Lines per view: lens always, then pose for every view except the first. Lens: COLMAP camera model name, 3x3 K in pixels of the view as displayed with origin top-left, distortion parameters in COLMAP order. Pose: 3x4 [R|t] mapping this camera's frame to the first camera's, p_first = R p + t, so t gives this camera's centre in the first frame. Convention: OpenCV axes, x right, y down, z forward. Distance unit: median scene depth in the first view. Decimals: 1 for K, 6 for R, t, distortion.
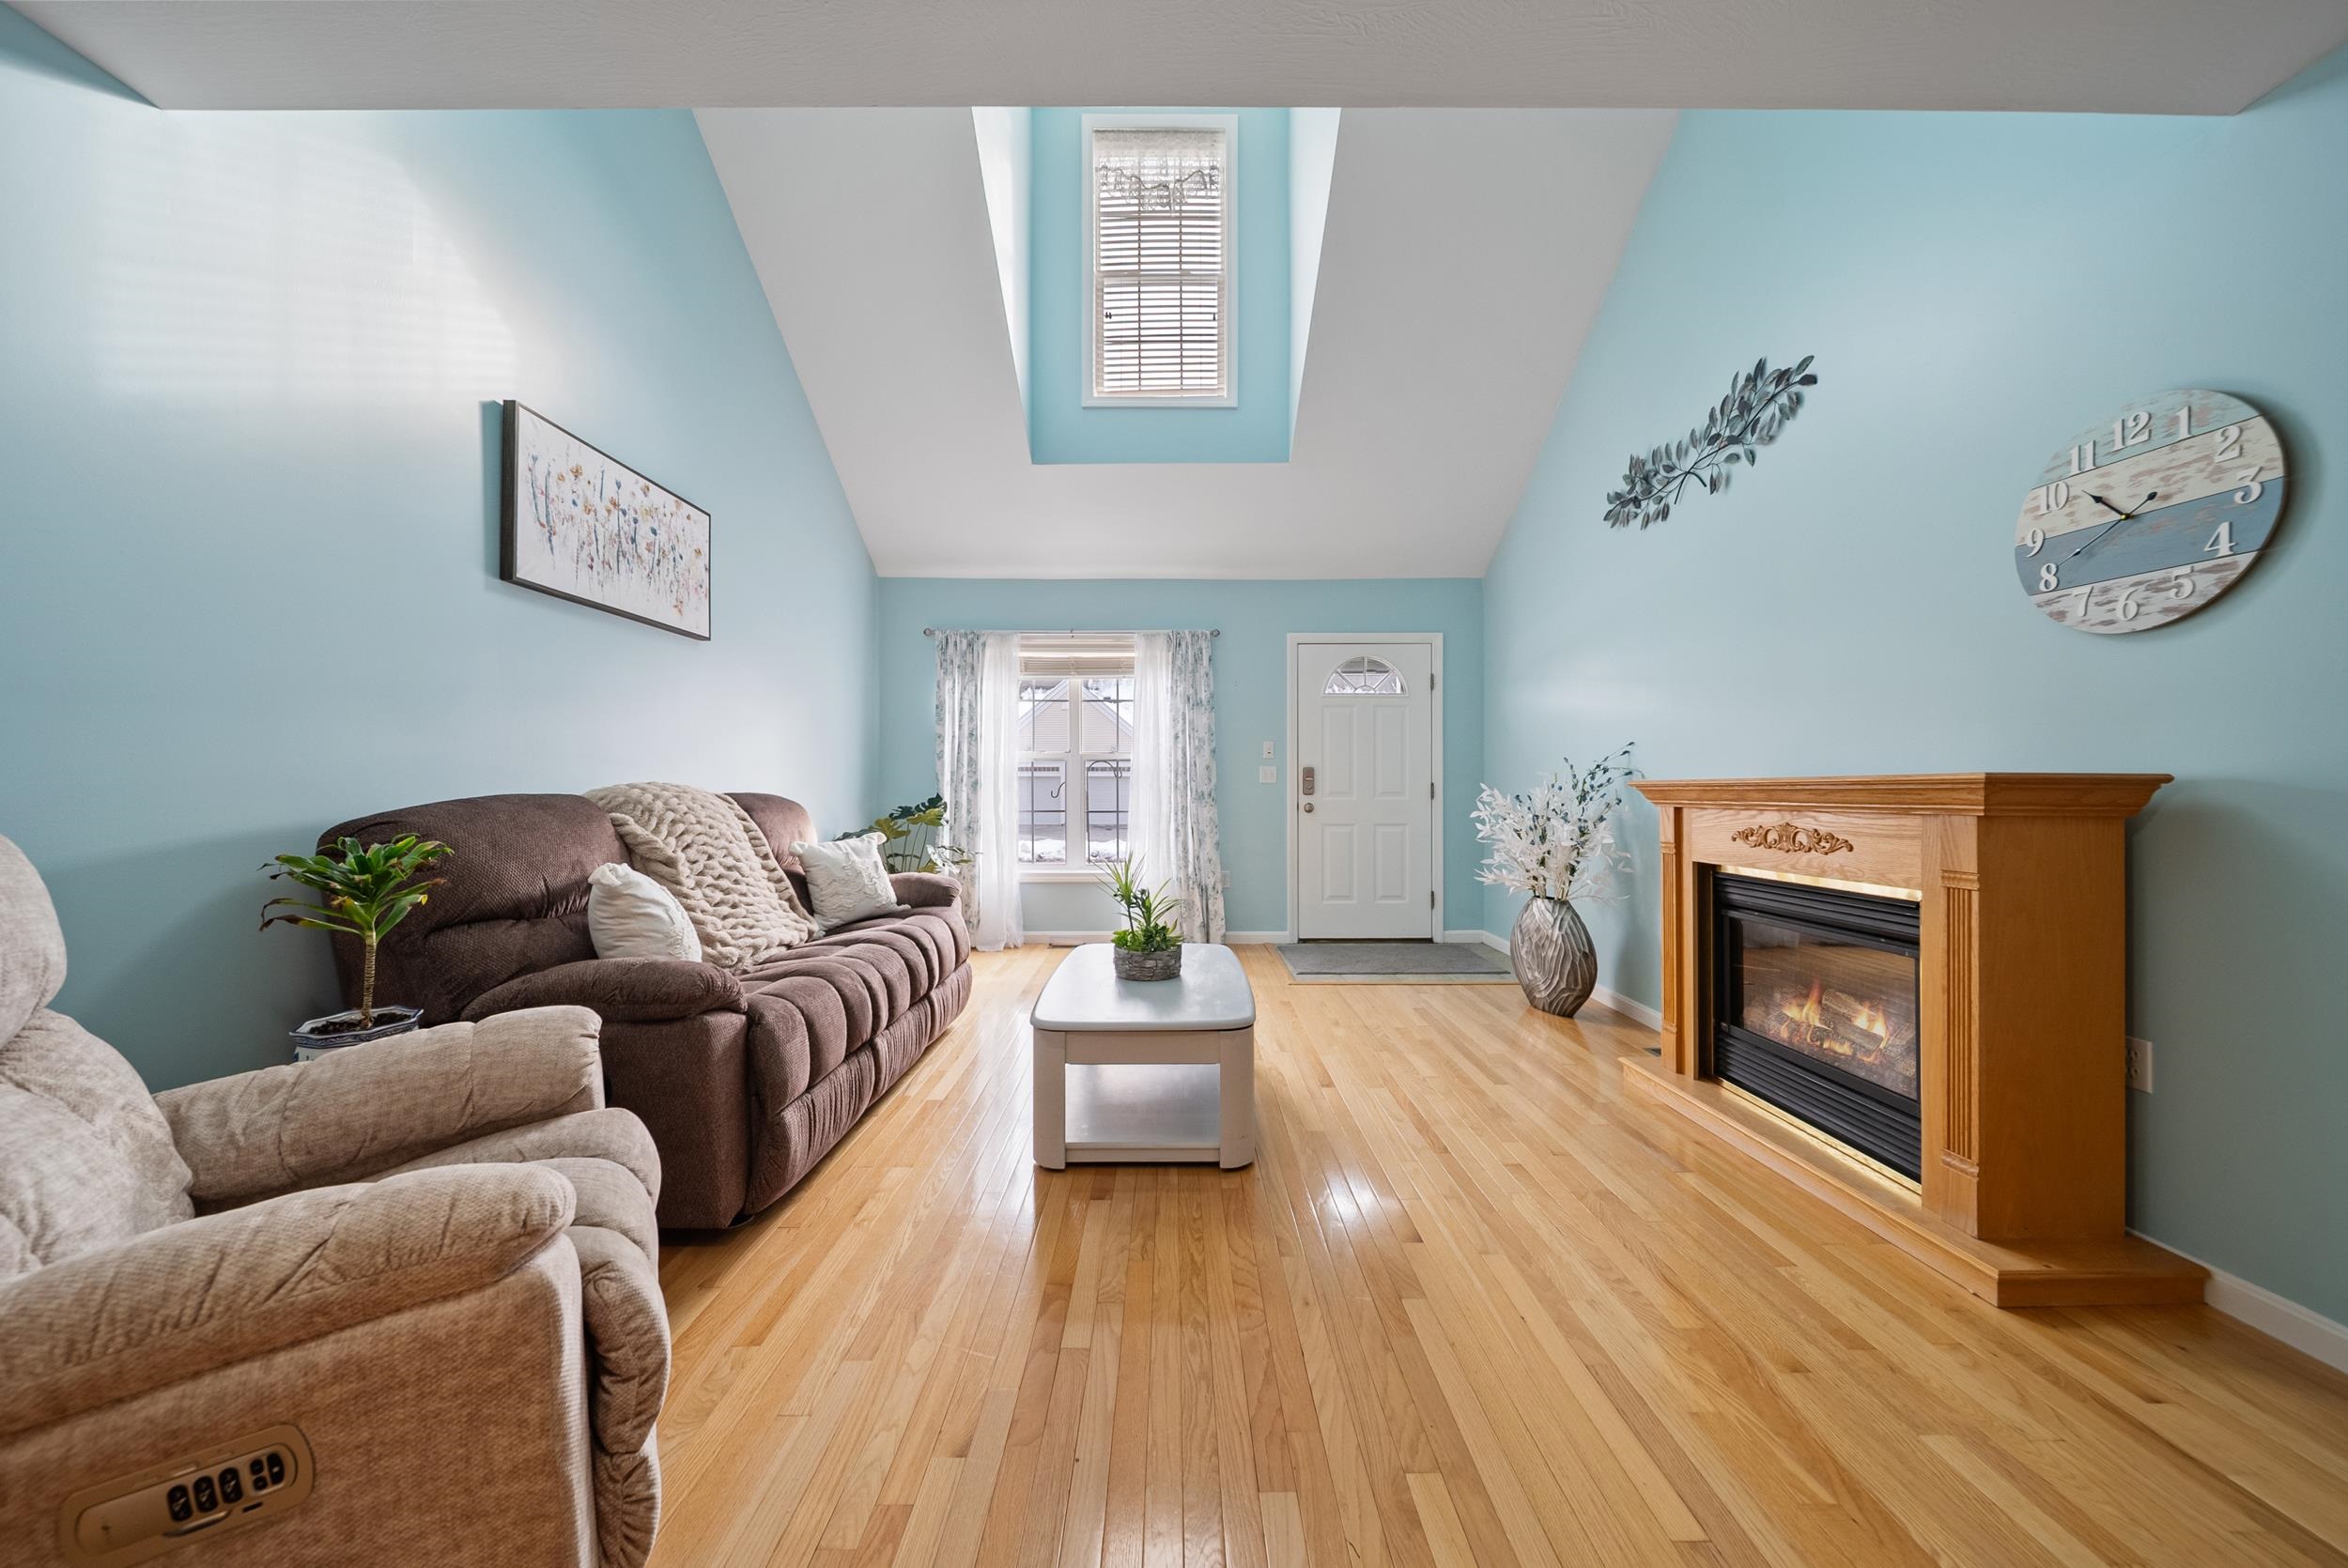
lens RADIAL K [[830.6, 0, 1170.1], [0, 830.6, 782.6], [0, 0, 1]] dist [-0.000832, -0.000226]
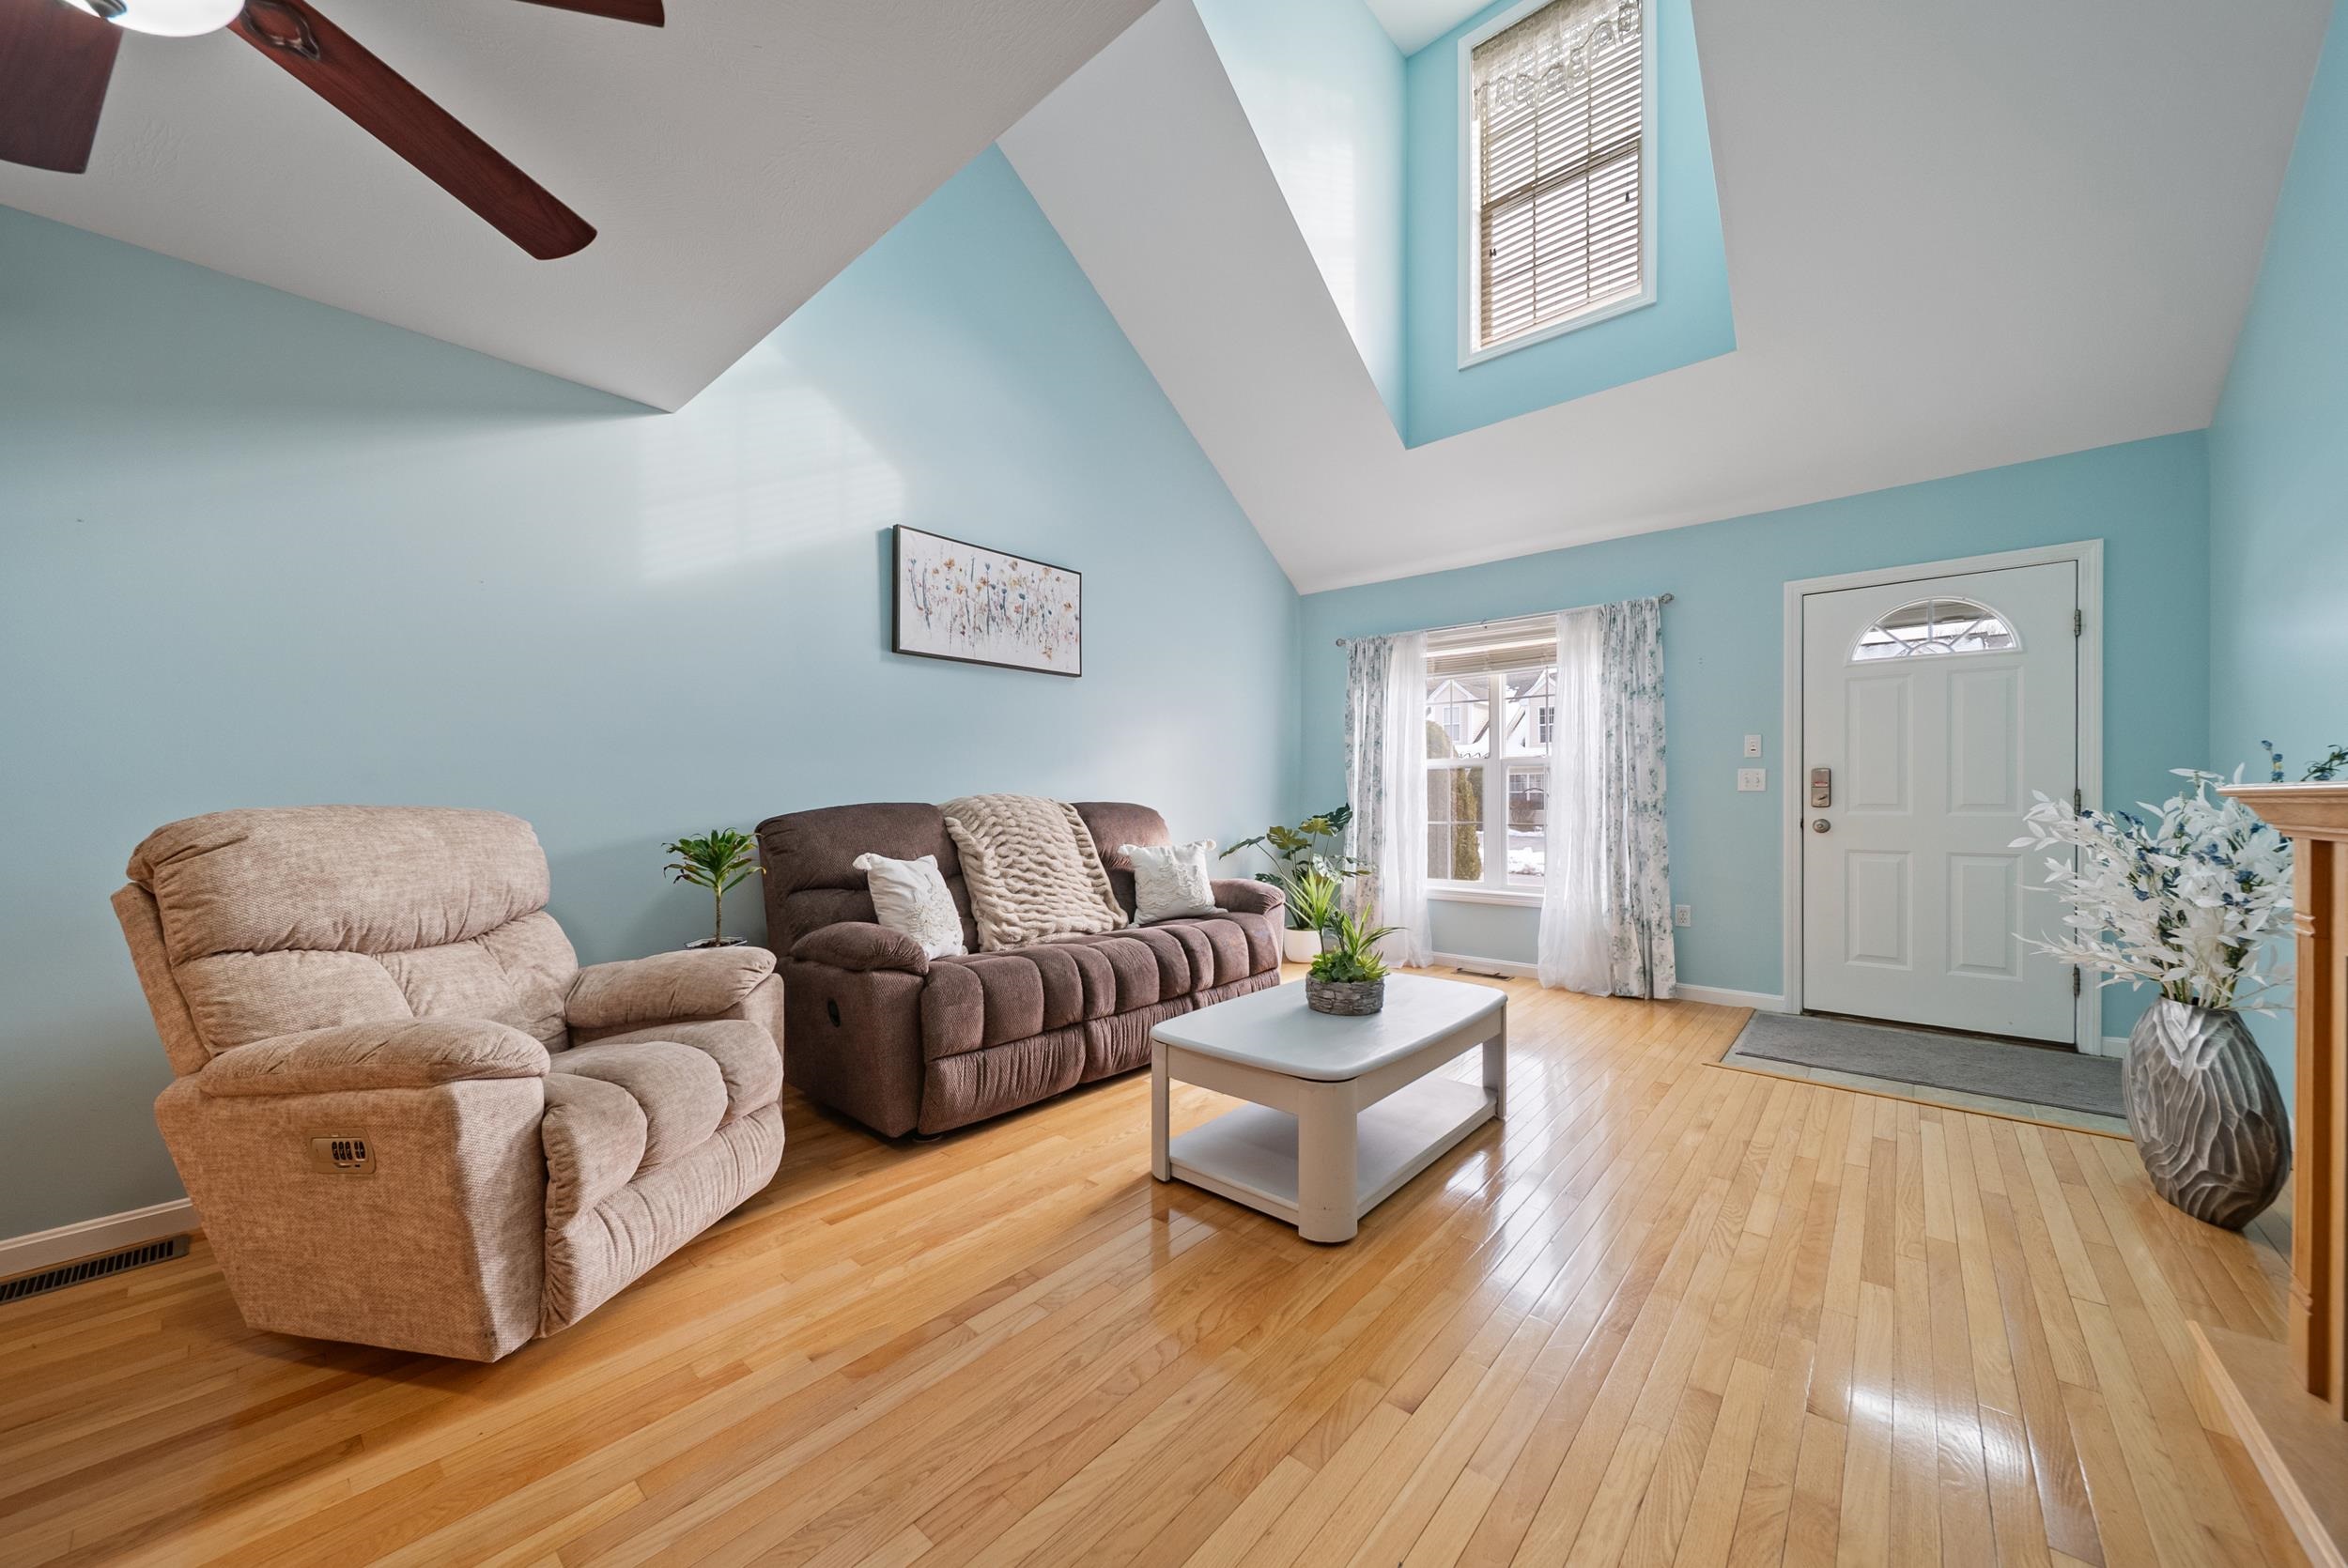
lens RADIAL K [[830.6, 0, 1166.5], [0, 830.6, 798.9], [0, 0, 1]] dist [-0.000832, -0.000226]
pose [[0.751745, 0.001979, -0.659451, 0.326703], [0.004467, 0.999957, 0.008093, -0.001272], [0.659439, -0.009030, 0.751704, 0.157725]]
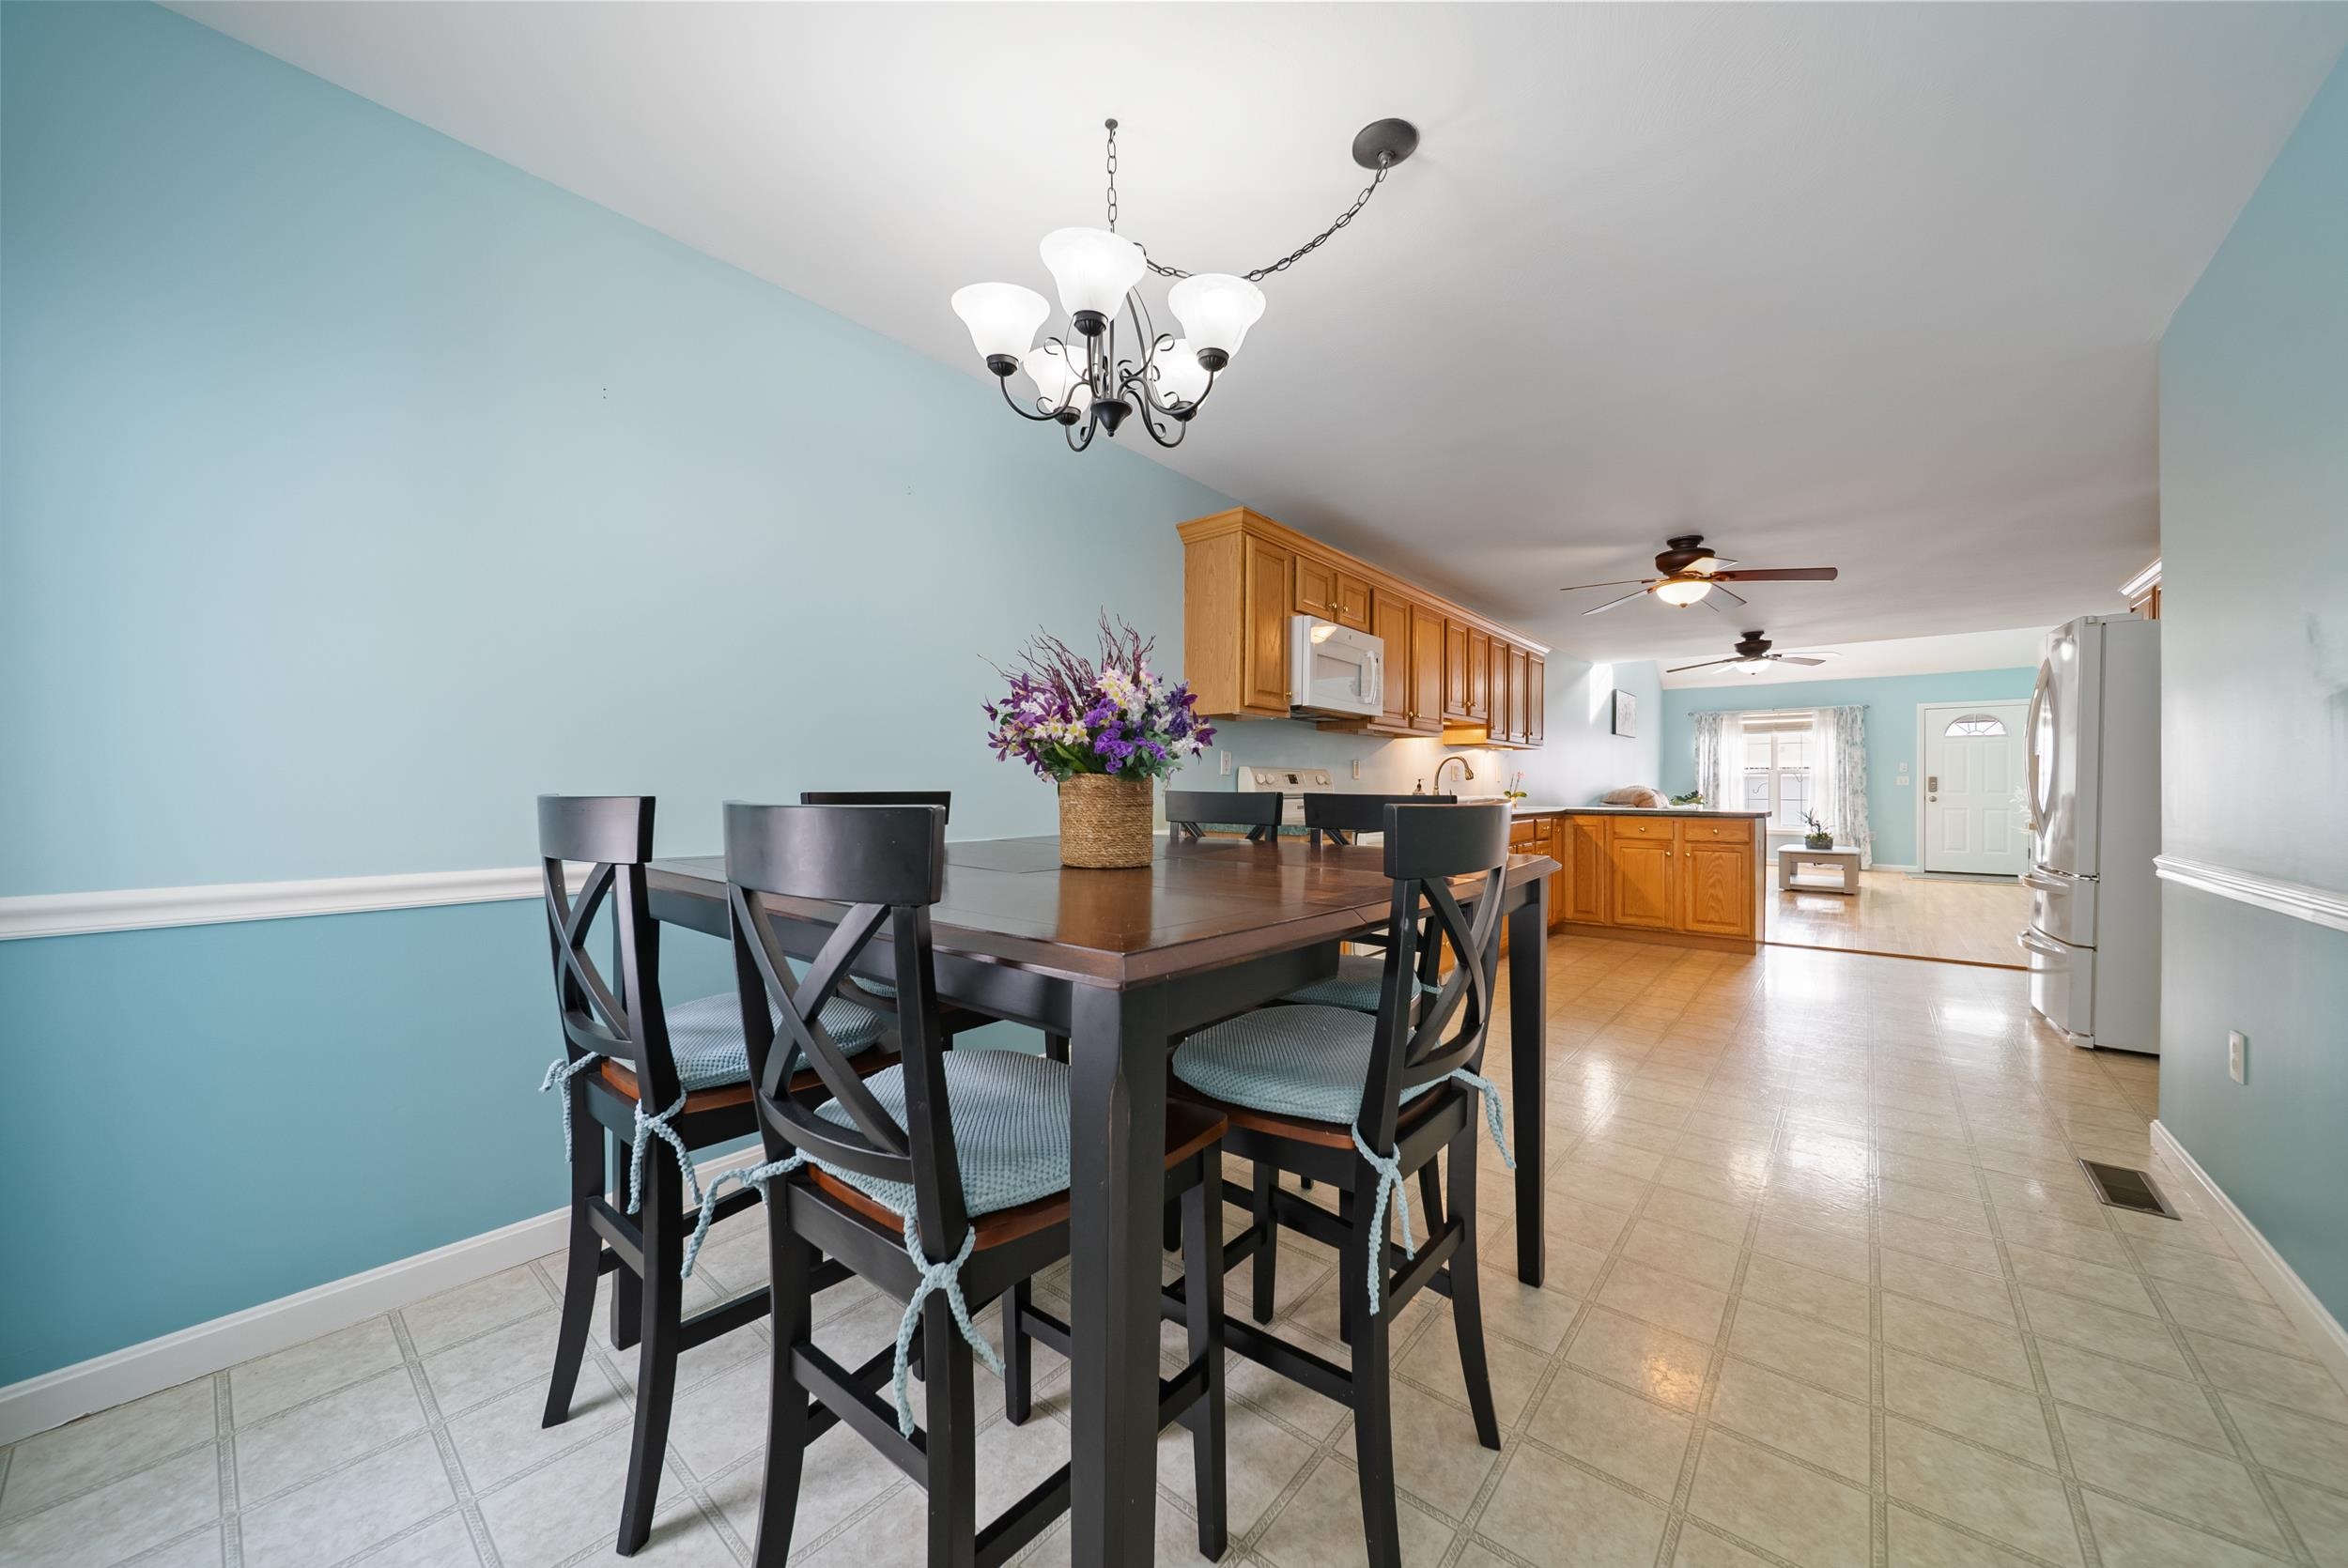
lens RADIAL K [[830.6, 0, 1165.8], [0, 830.6, 789.0], [0, 0, 1]] dist [-0.000832, -0.000226]
pose [[0.763959, 0.004351, -0.645250, 0.085139], [0.000333, 0.999974, 0.007137, -0.008131], [0.645265, -0.005667, 0.763938, -2.280269]]
